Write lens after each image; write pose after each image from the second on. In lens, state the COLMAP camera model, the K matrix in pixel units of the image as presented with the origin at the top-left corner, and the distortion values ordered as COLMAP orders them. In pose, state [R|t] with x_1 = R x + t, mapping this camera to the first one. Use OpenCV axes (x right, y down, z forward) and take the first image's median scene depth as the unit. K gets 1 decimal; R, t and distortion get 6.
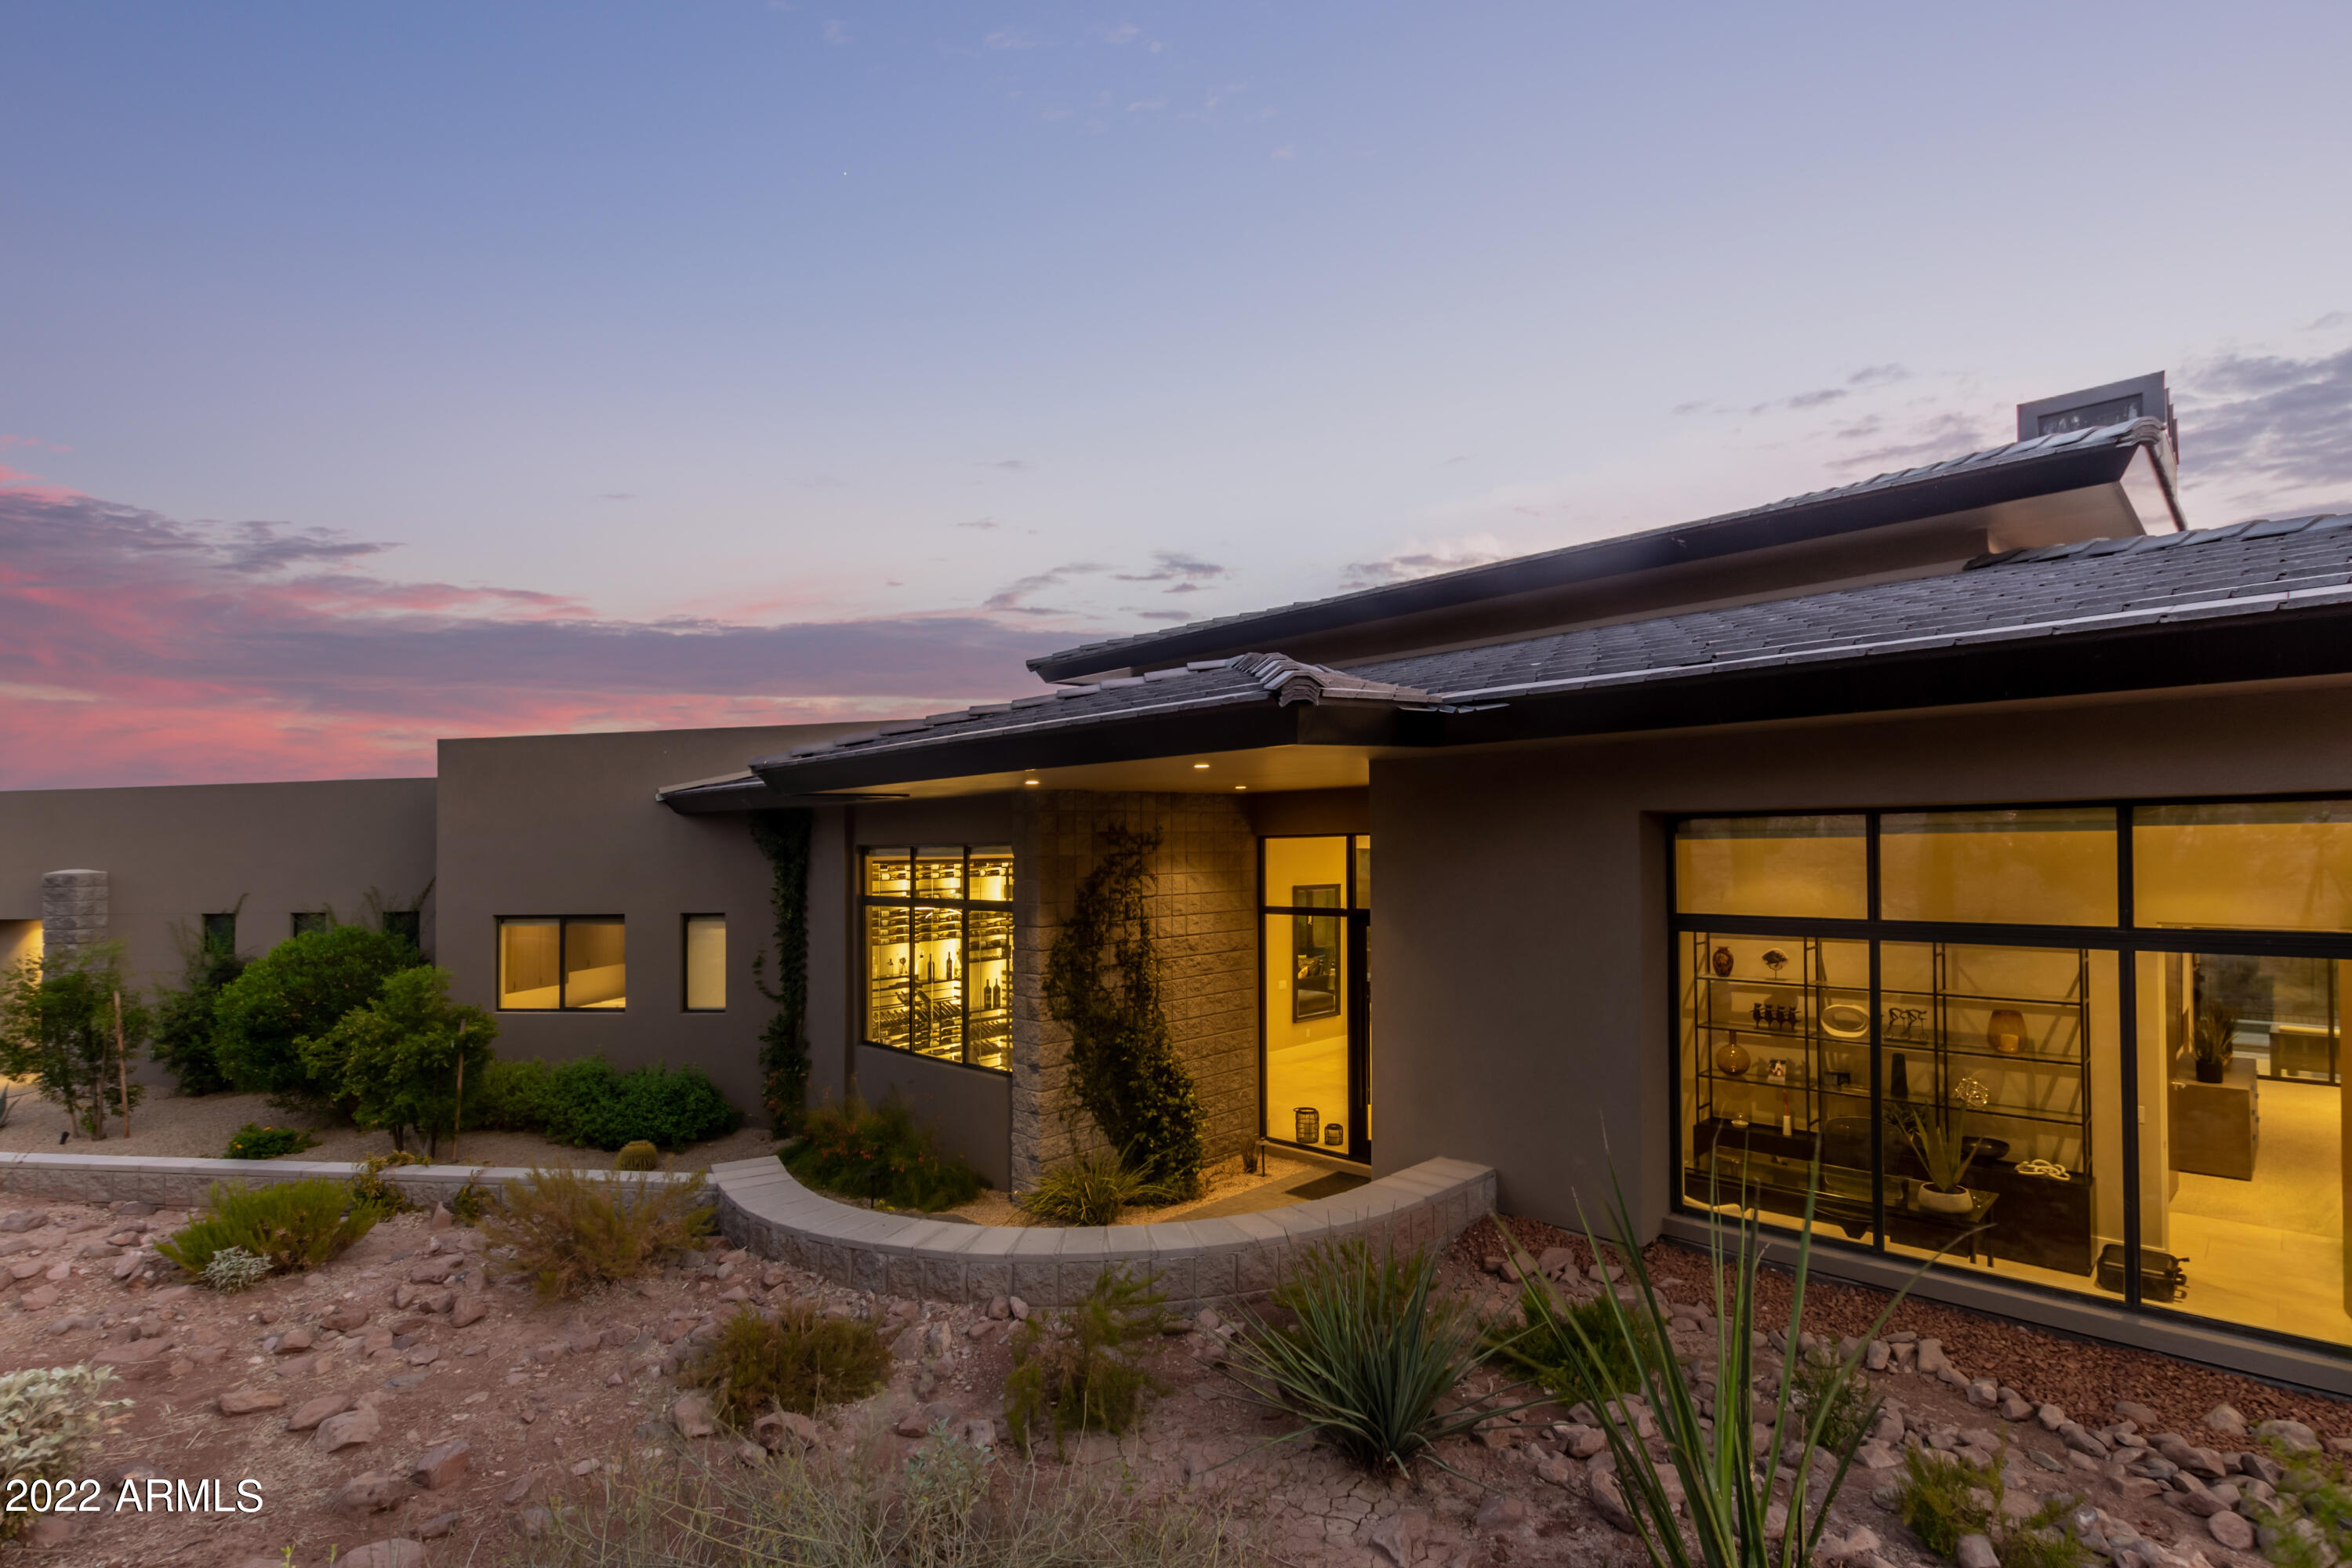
lens RADIAL K [[1096.2, 0, 1195.9], [0, 1096.2, 826.3], [0, 0, 1]] dist [0.000197, -0.002187]
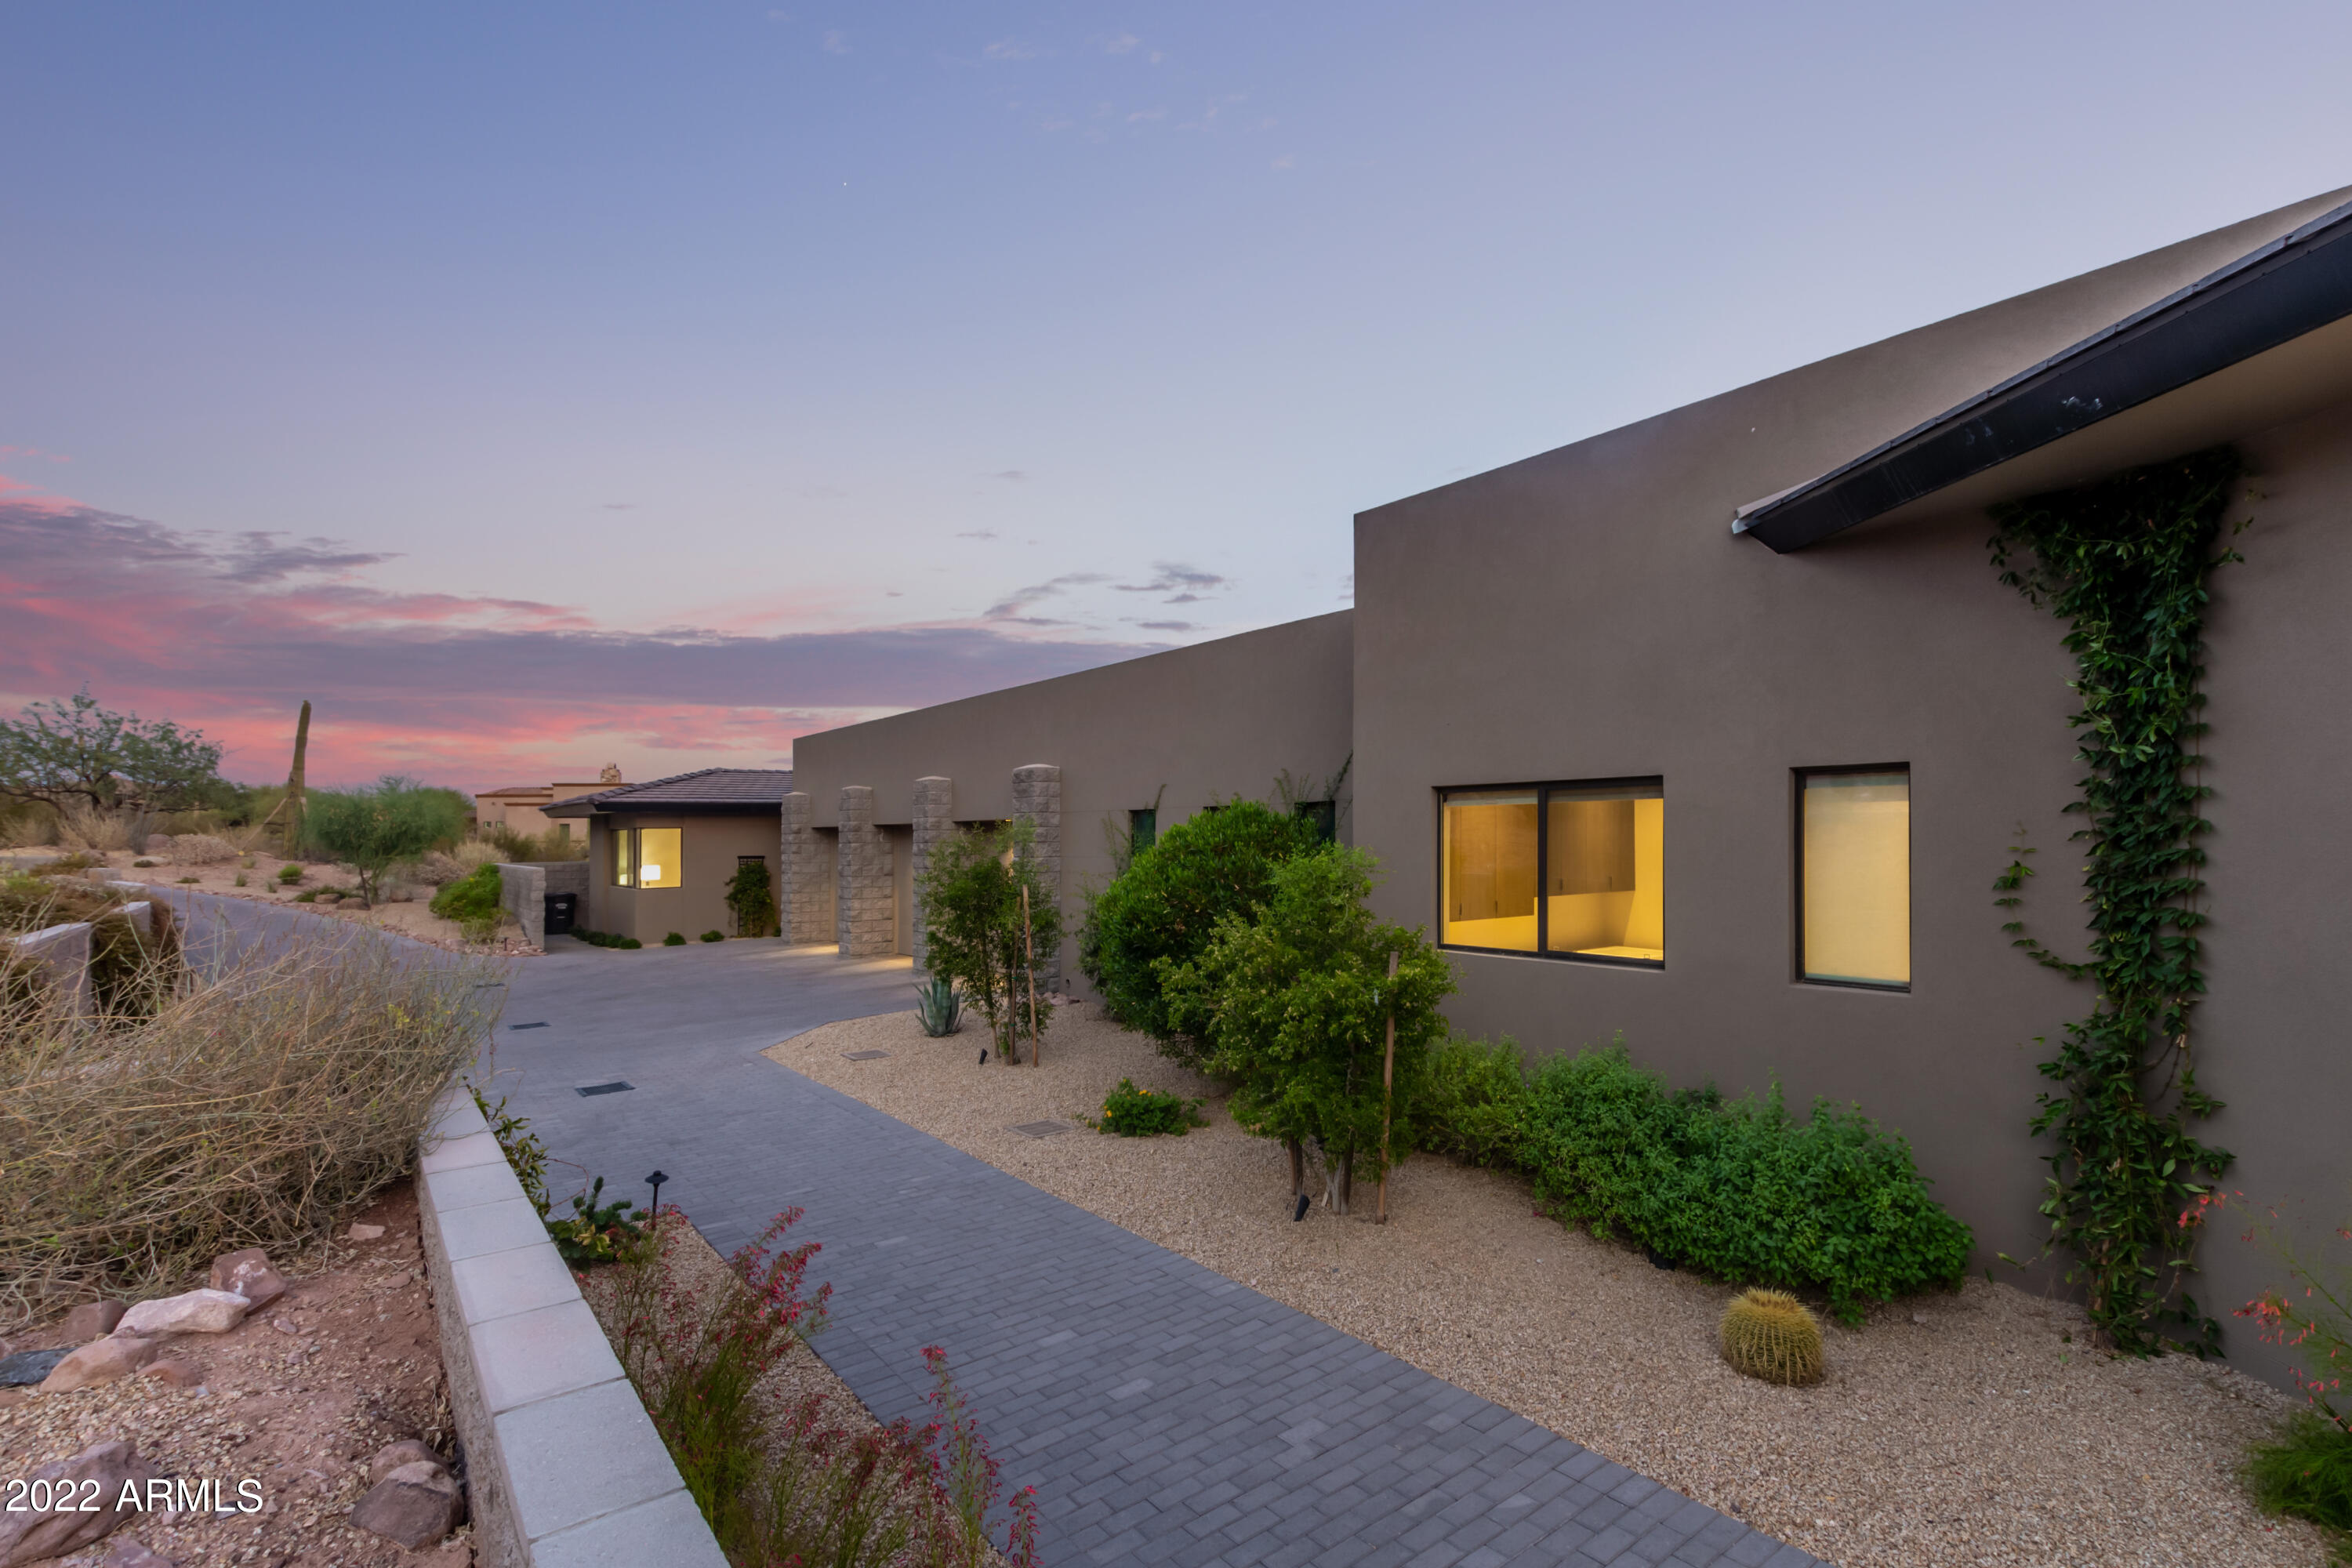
lens RADIAL K [[1096.2, 0, 1195.9], [0, 1096.2, 826.3], [0, 0, 1]] dist [0.000197, -0.002187]
pose [[0.727851, 0.005164, -0.685716, -0.412946], [0.008915, 0.999816, 0.016992, 0.115764], [0.685678, -0.018481, 0.727671, 0.605655]]
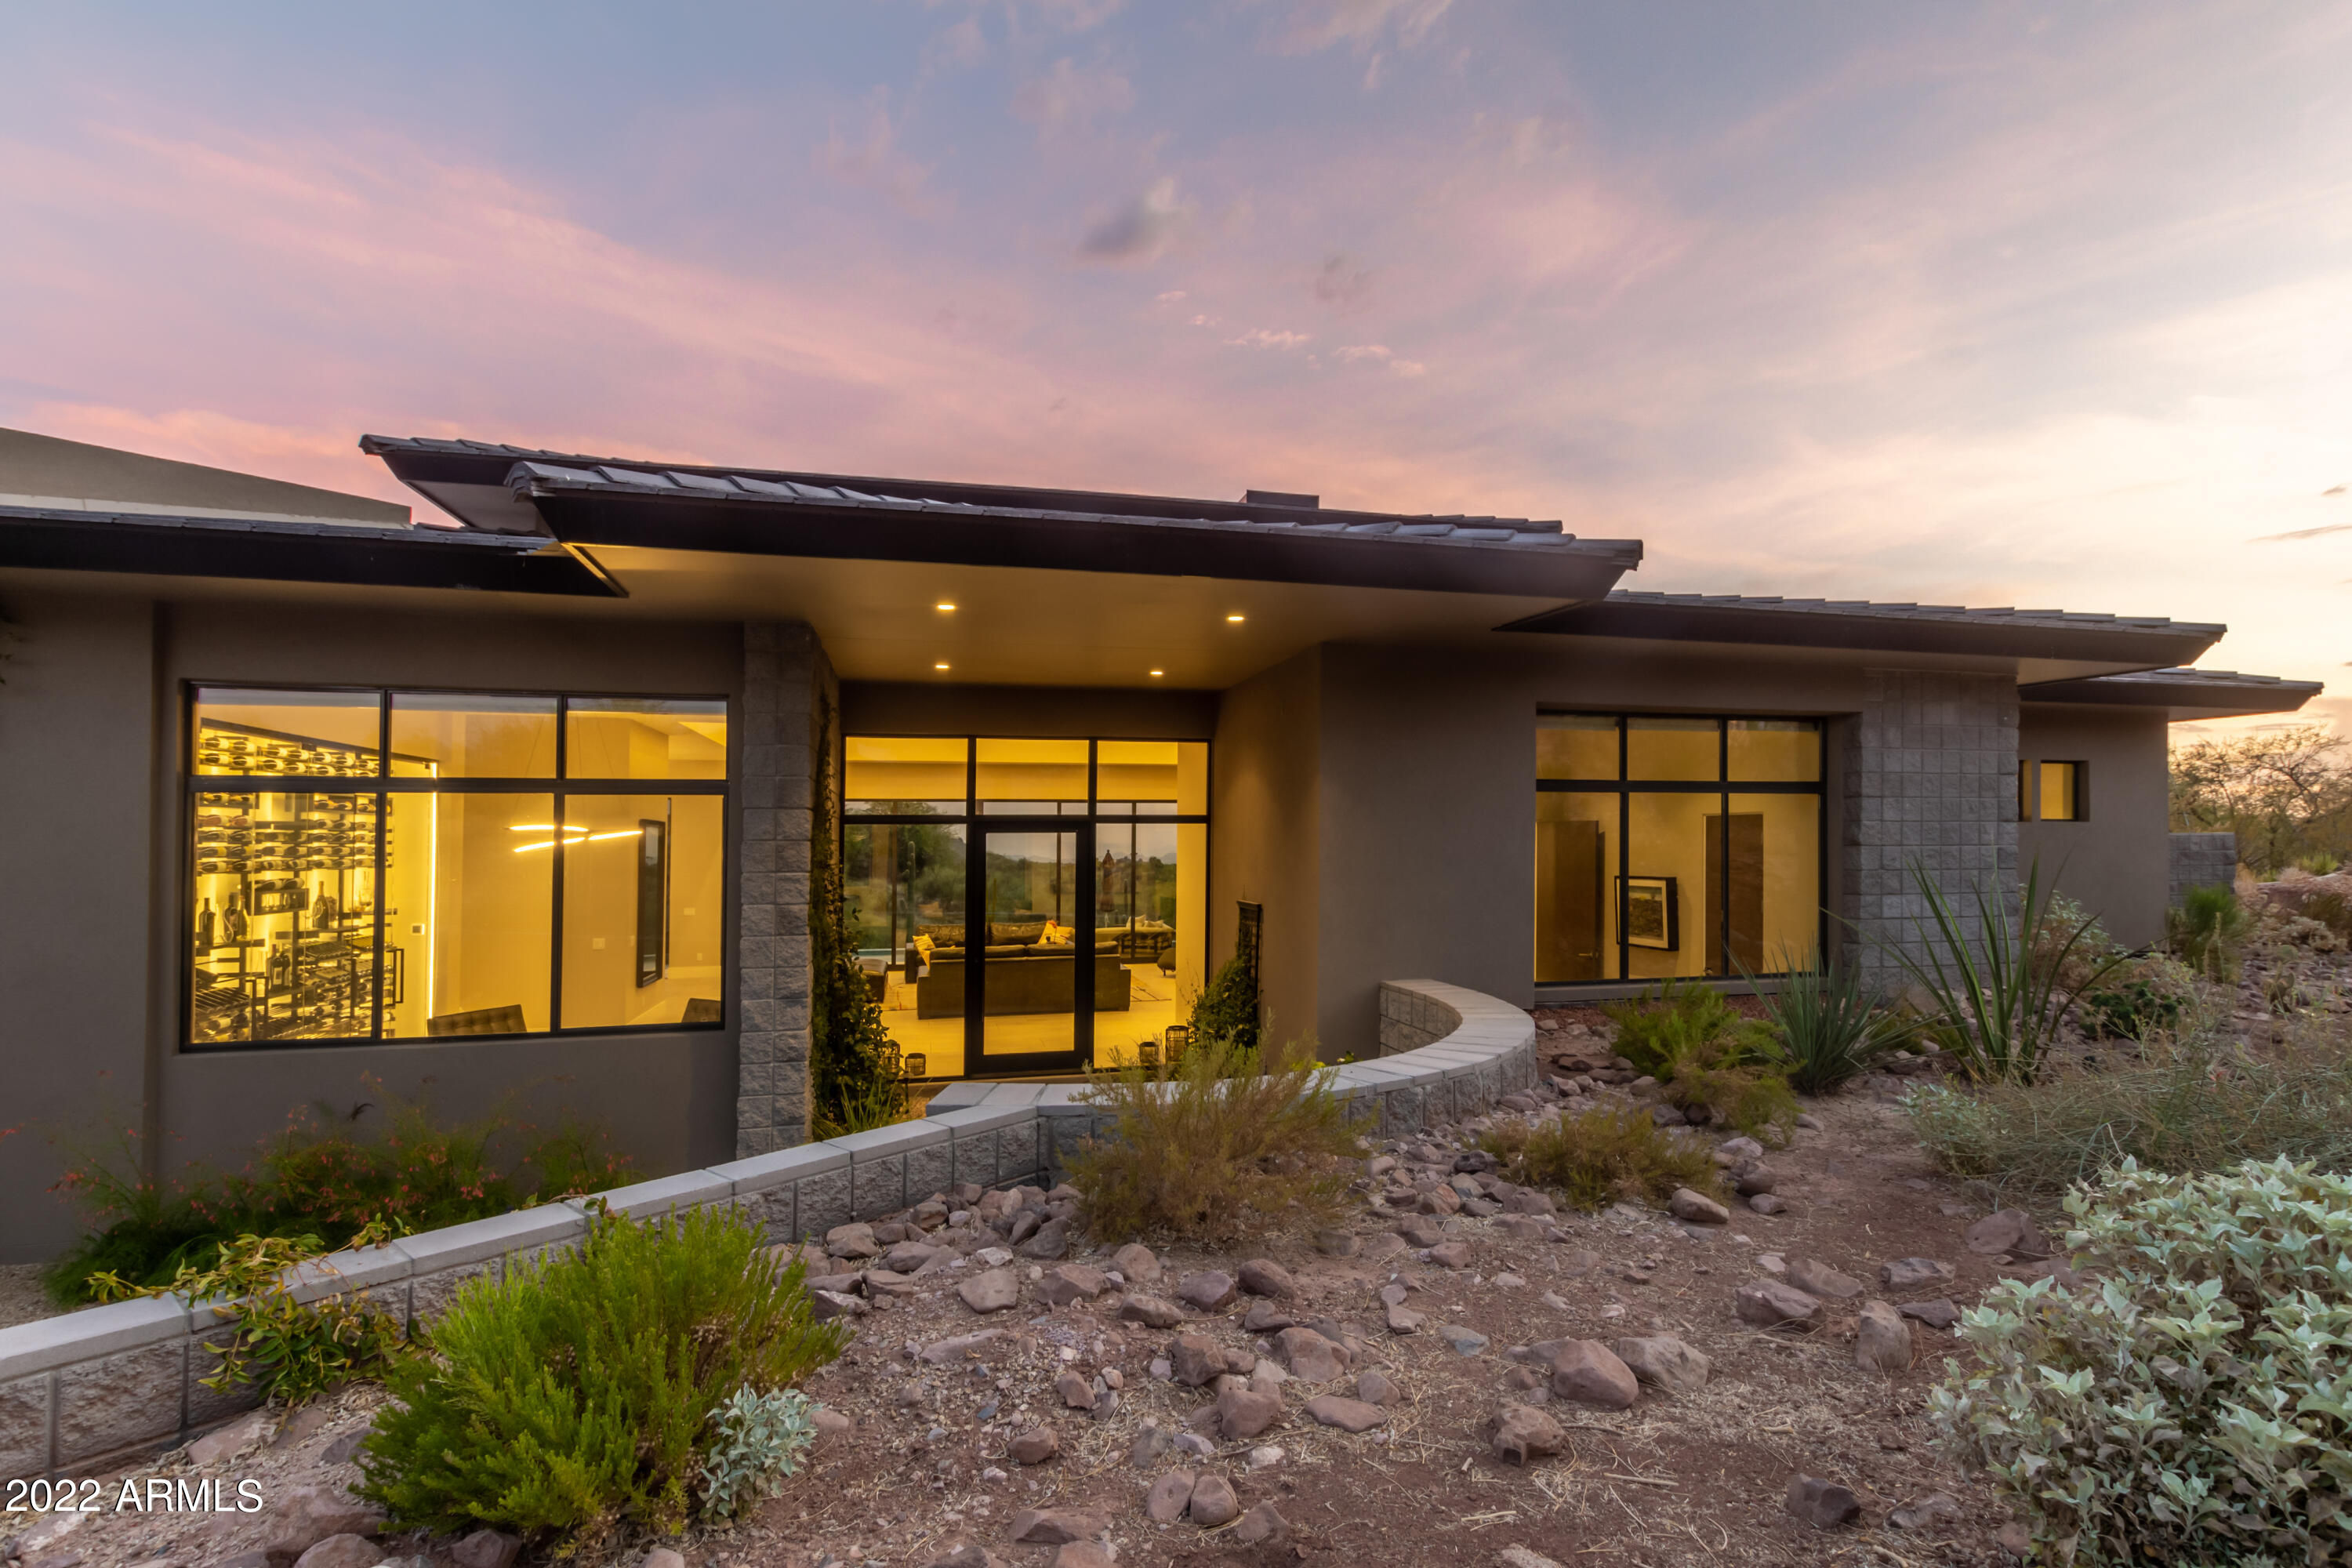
lens RADIAL K [[1097.5, 0, 1179.1], [0, 1097.5, 828.7], [0, 0, 1]] dist [0.004717, -0.000567]
pose [[0.532387, 0.027339, 0.846059, -0.564806], [-0.020717, 0.999600, -0.019265, 0.102290], [-0.846247, -0.007272, 0.532741, 0.346634]]
